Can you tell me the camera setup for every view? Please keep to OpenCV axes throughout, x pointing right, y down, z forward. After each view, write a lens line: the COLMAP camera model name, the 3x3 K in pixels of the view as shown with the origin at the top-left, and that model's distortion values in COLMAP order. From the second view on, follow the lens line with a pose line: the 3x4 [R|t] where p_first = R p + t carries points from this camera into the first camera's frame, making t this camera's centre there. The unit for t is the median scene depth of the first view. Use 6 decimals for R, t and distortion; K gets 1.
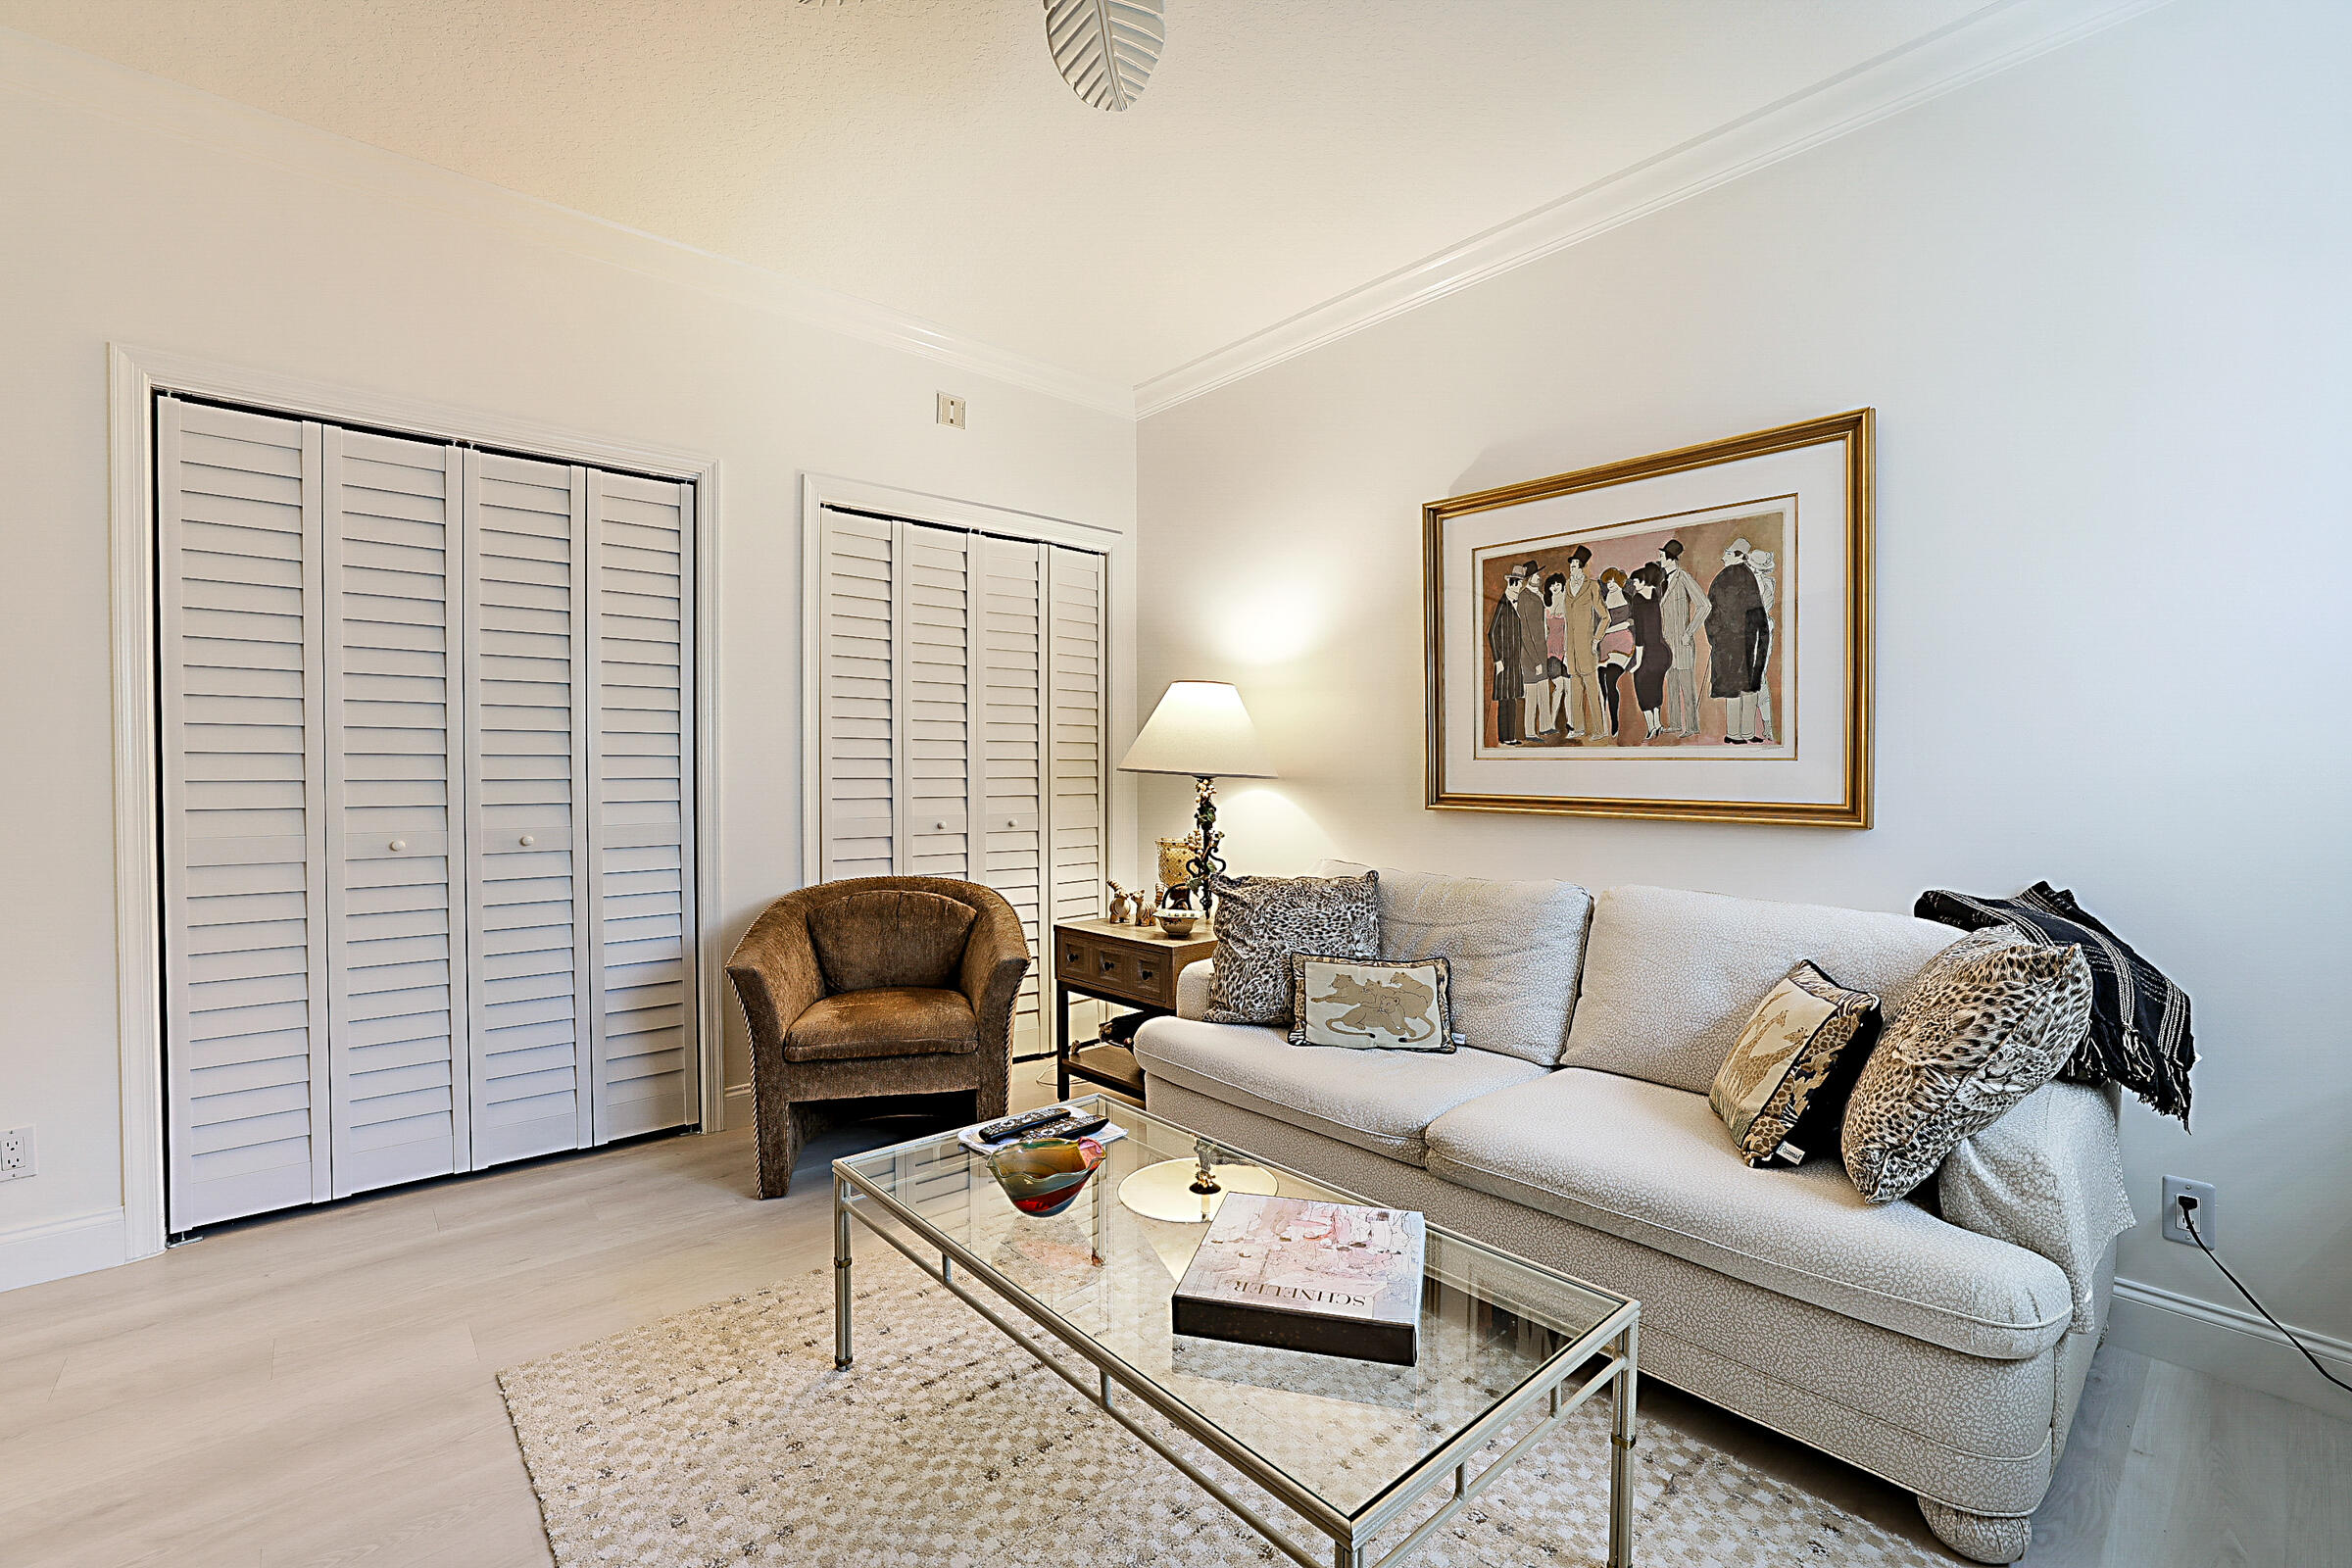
lens RADIAL K [[1022.3, 0, 1185.3], [0, 1022.3, 779.2], [0, 0, 1]] dist [-0.038199, 0.008478]
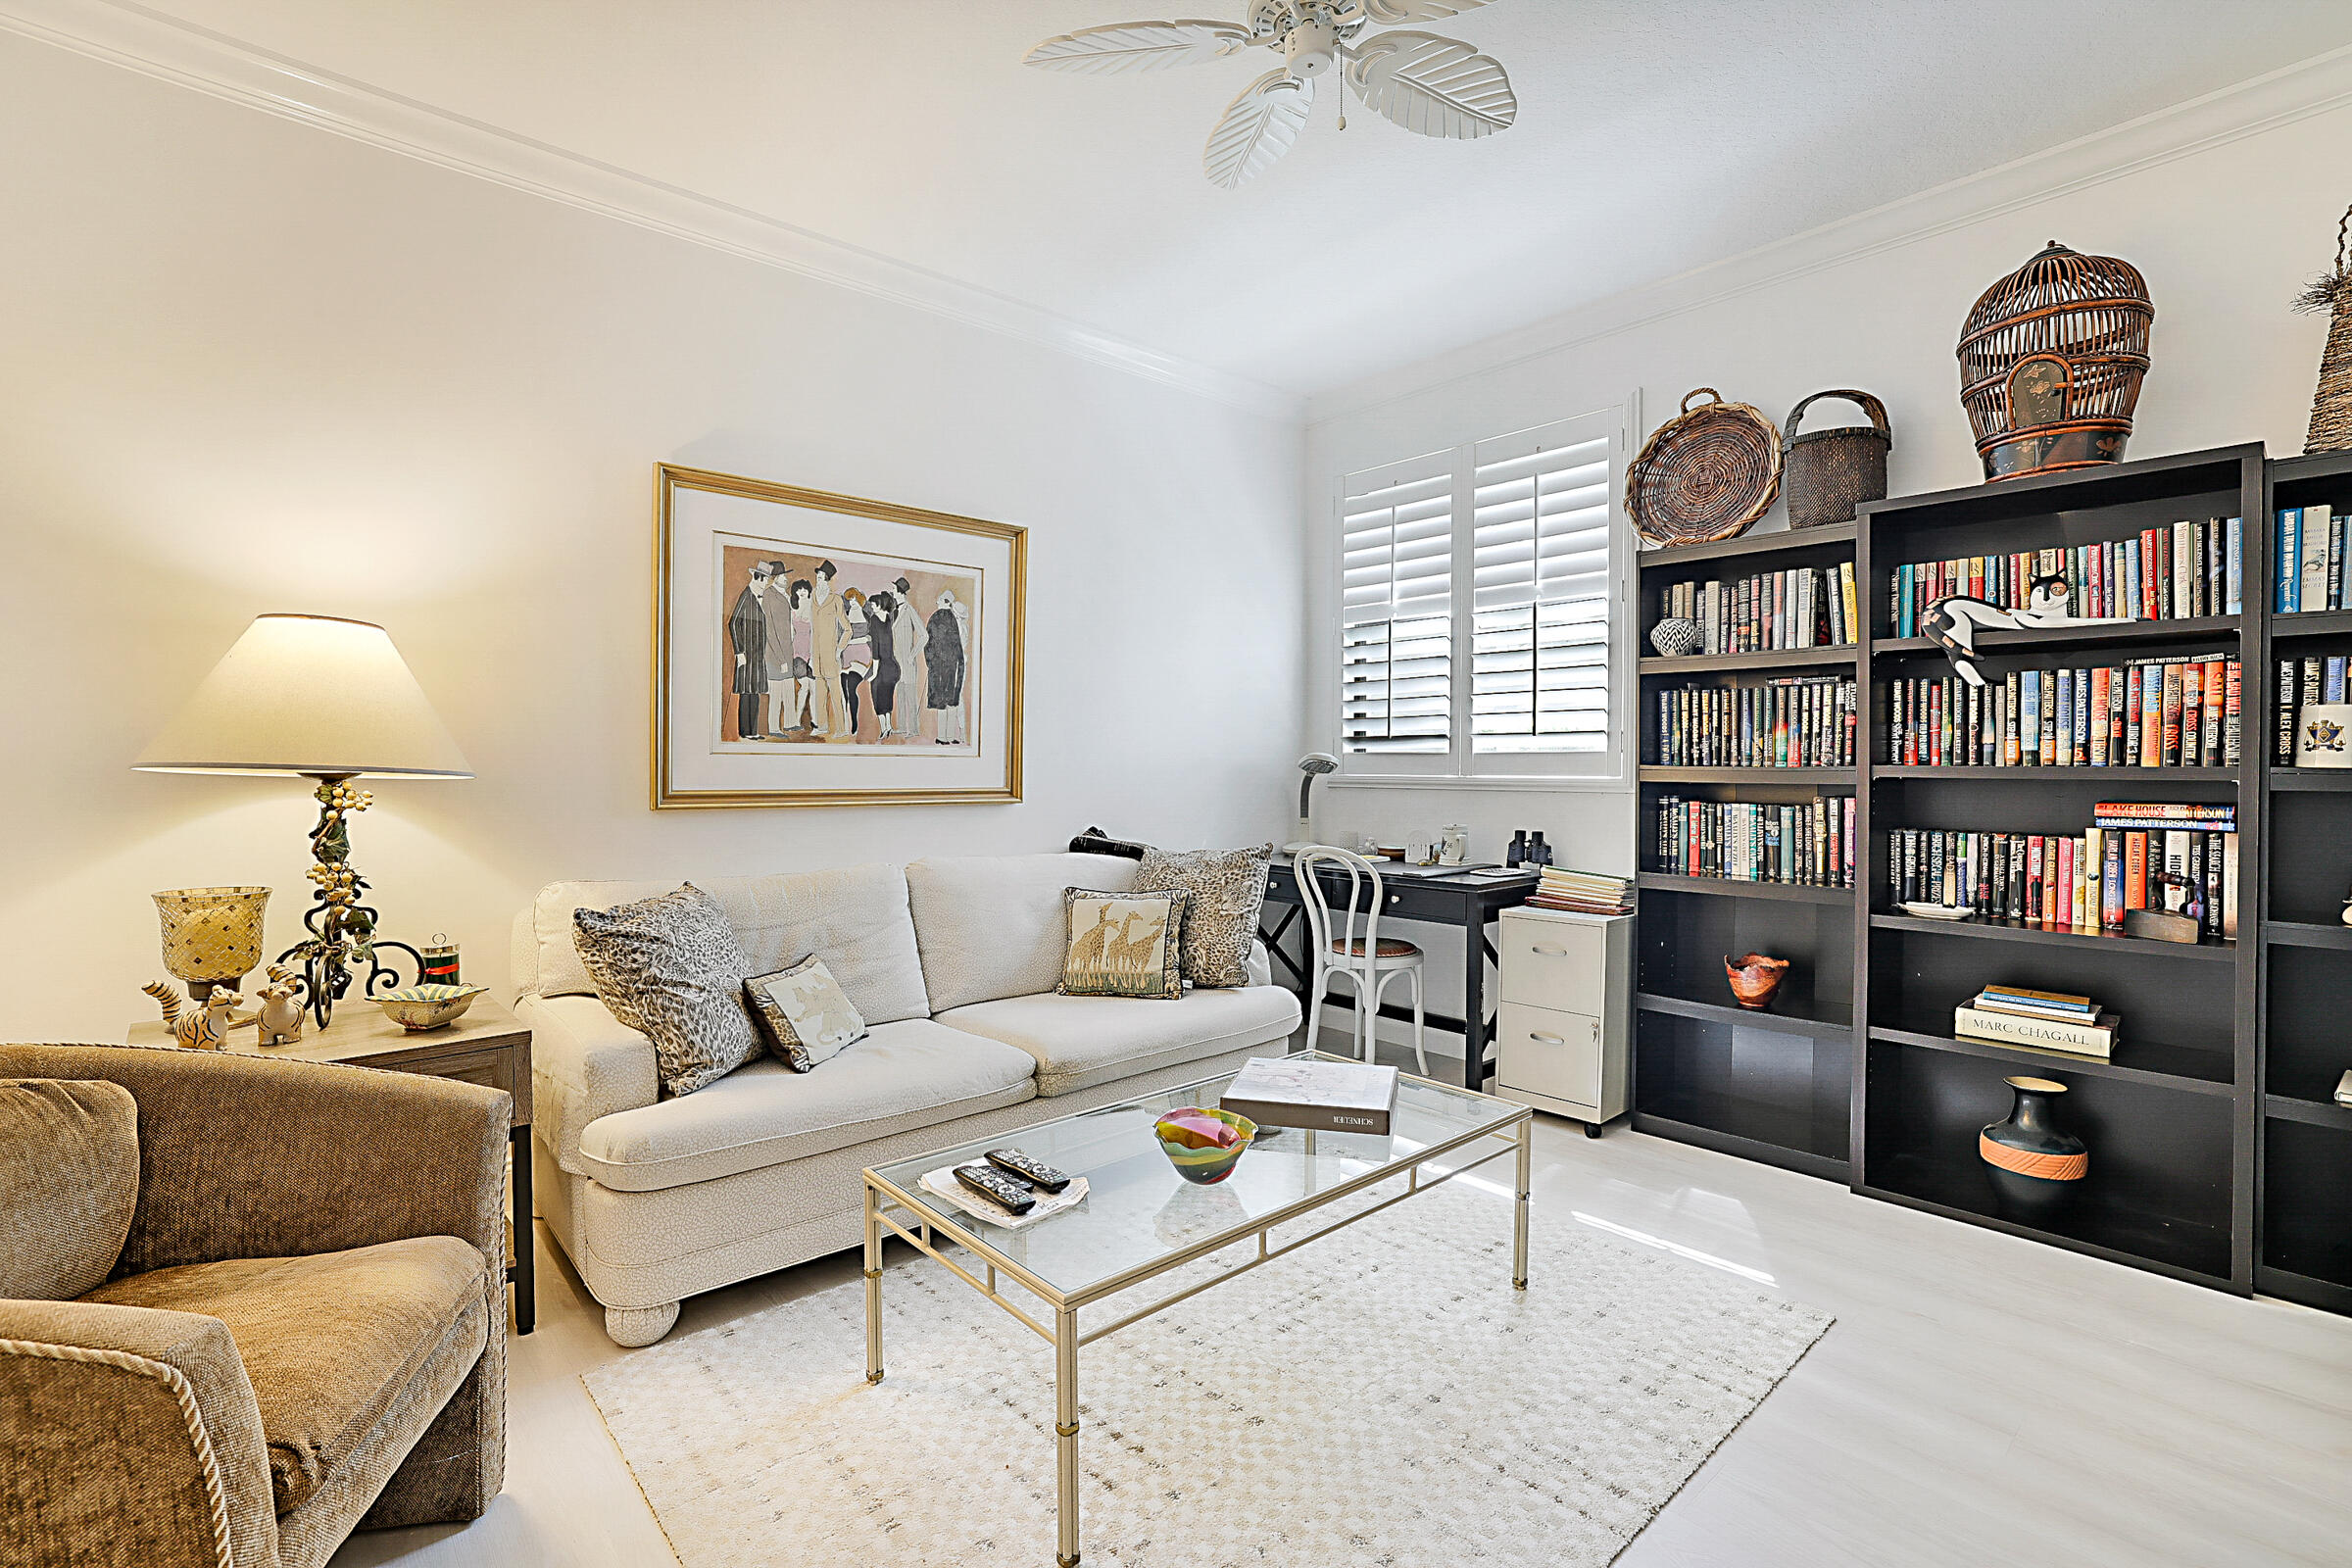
lens RADIAL K [[1057.4, 0, 1176.1], [0, 1057.4, 773.7], [0, 0, 1]] dist [-0.035227, 0.011490]
pose [[0.013884, -0.011862, 0.999833, -0.770189], [0.009401, 0.999887, 0.011732, -0.009297], [-0.999859, 0.009237, 0.013994, 0.626322]]
